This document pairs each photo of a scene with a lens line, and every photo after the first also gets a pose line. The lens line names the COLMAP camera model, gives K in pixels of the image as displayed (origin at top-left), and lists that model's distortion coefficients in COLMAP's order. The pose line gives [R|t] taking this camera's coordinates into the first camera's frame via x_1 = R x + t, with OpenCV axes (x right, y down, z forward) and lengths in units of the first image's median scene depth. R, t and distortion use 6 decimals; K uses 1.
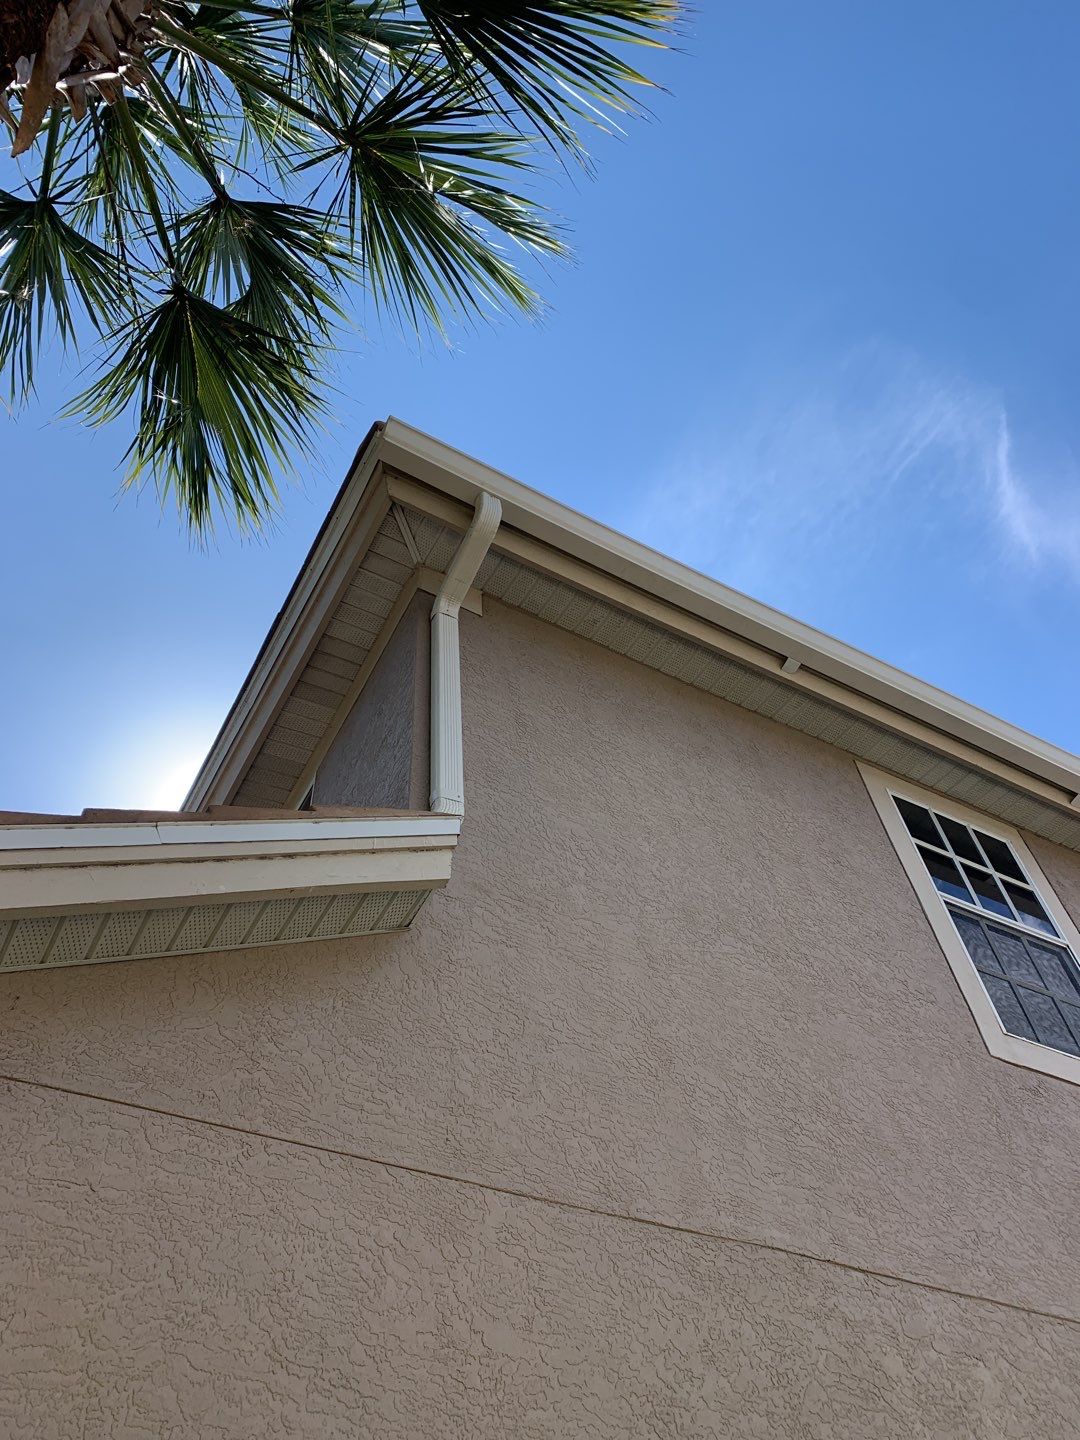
lens RADIAL K [[1109.5, 0, 563.0], [0, 1109.5, 690.4], [0, 0, 1]] dist [0.013866, -0.007818]
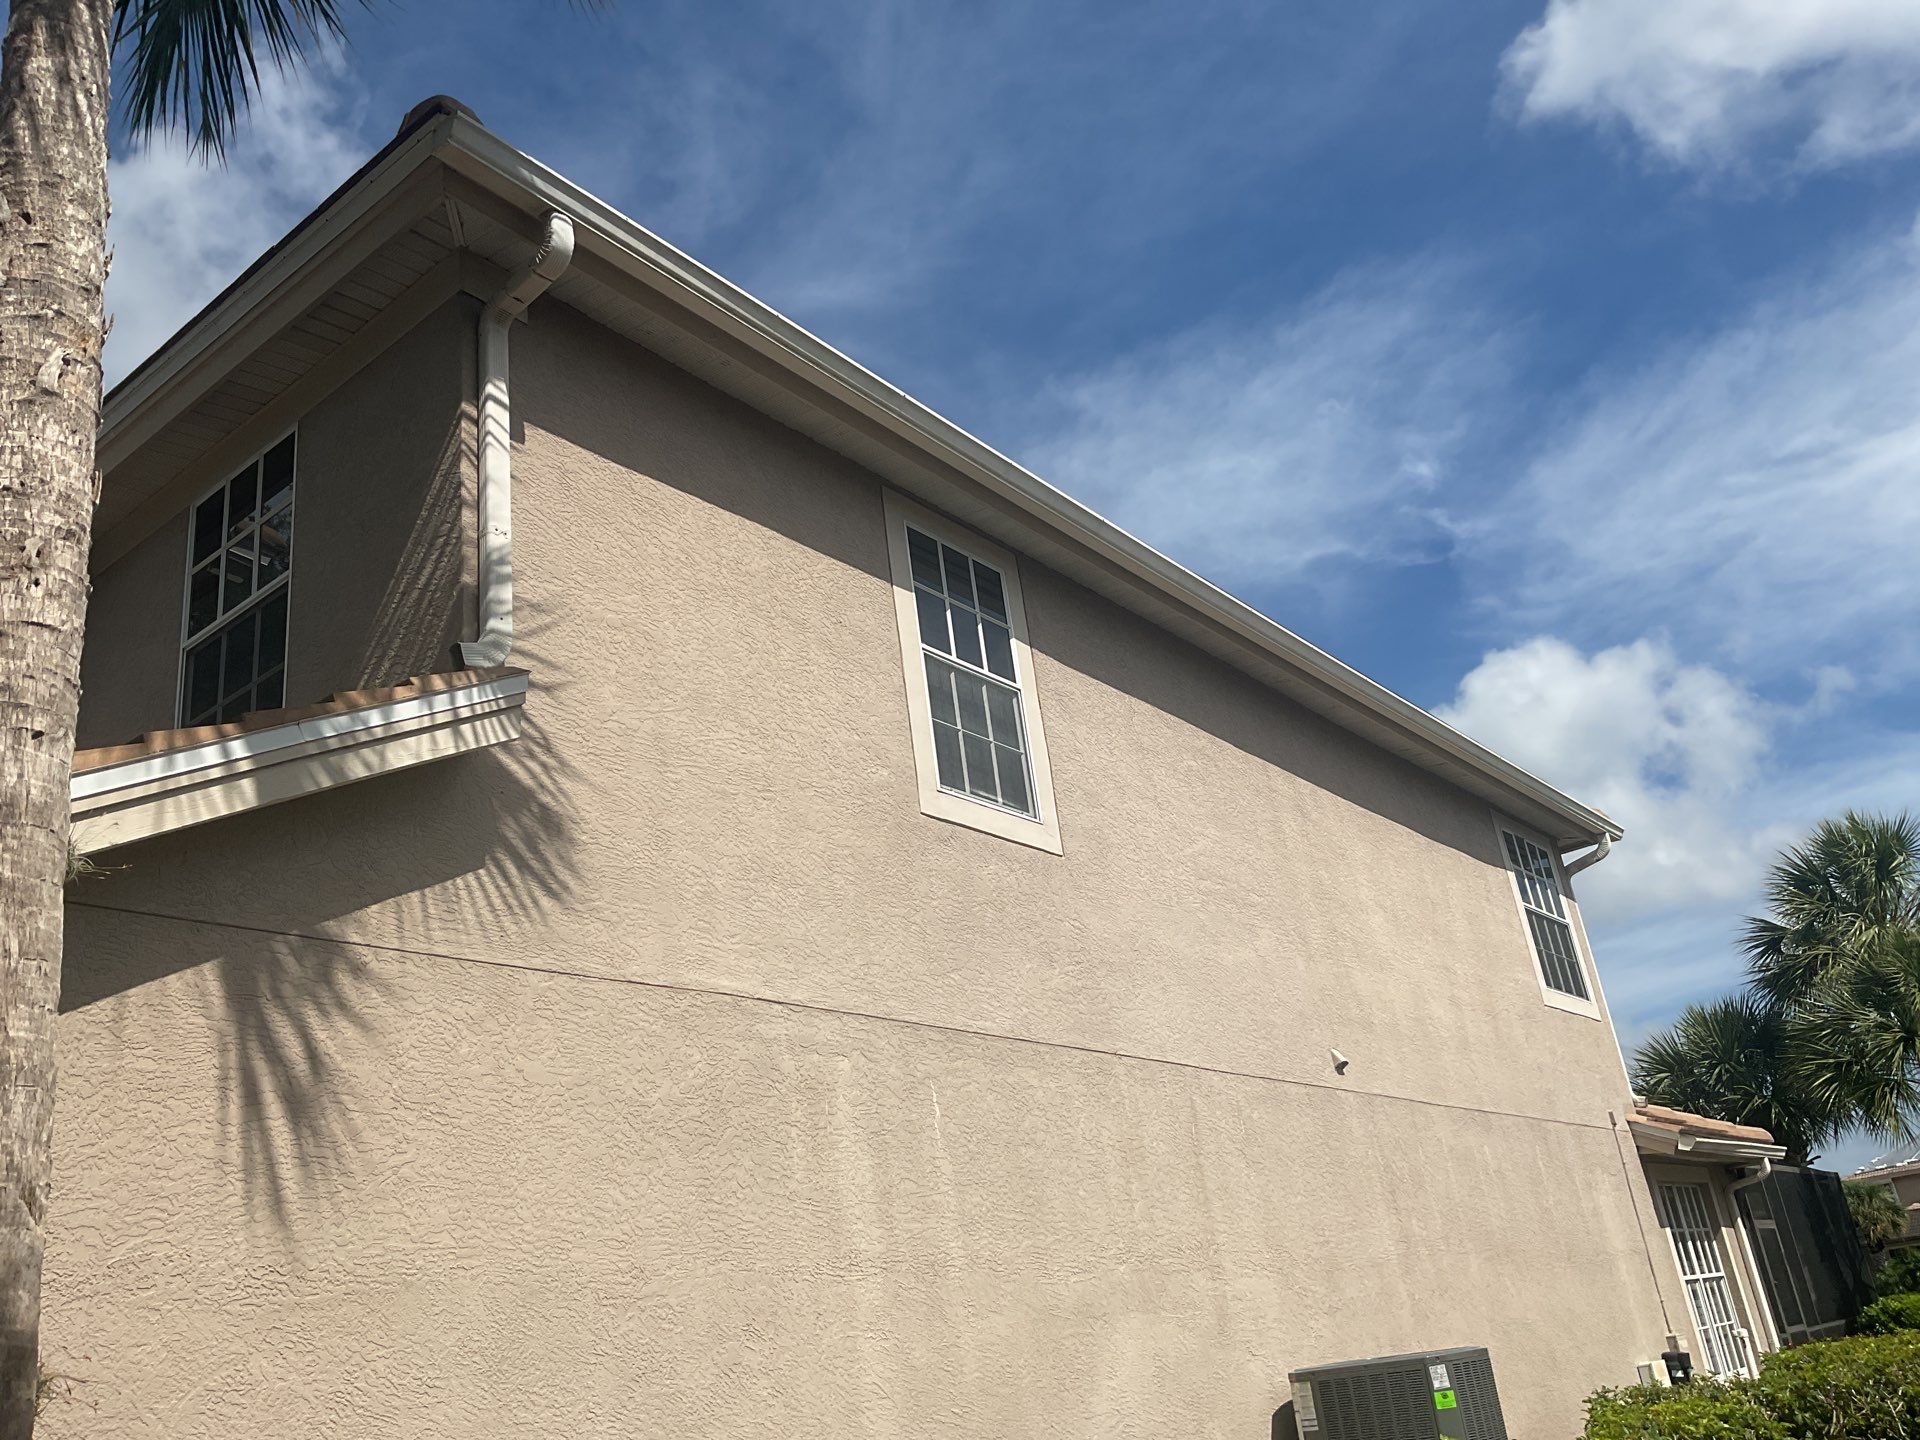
lens RADIAL K [[1553.9, 0, 960.0], [0, 1553.9, 720.0], [0, 0, 1]] dist [0.122465, -0.254581]
pose [[0.928277, 0.118165, 0.352617, -0.220305], [-0.270601, 0.865032, 0.422486, -0.582941], [-0.255102, -0.487602, 0.834965, -0.444705]]
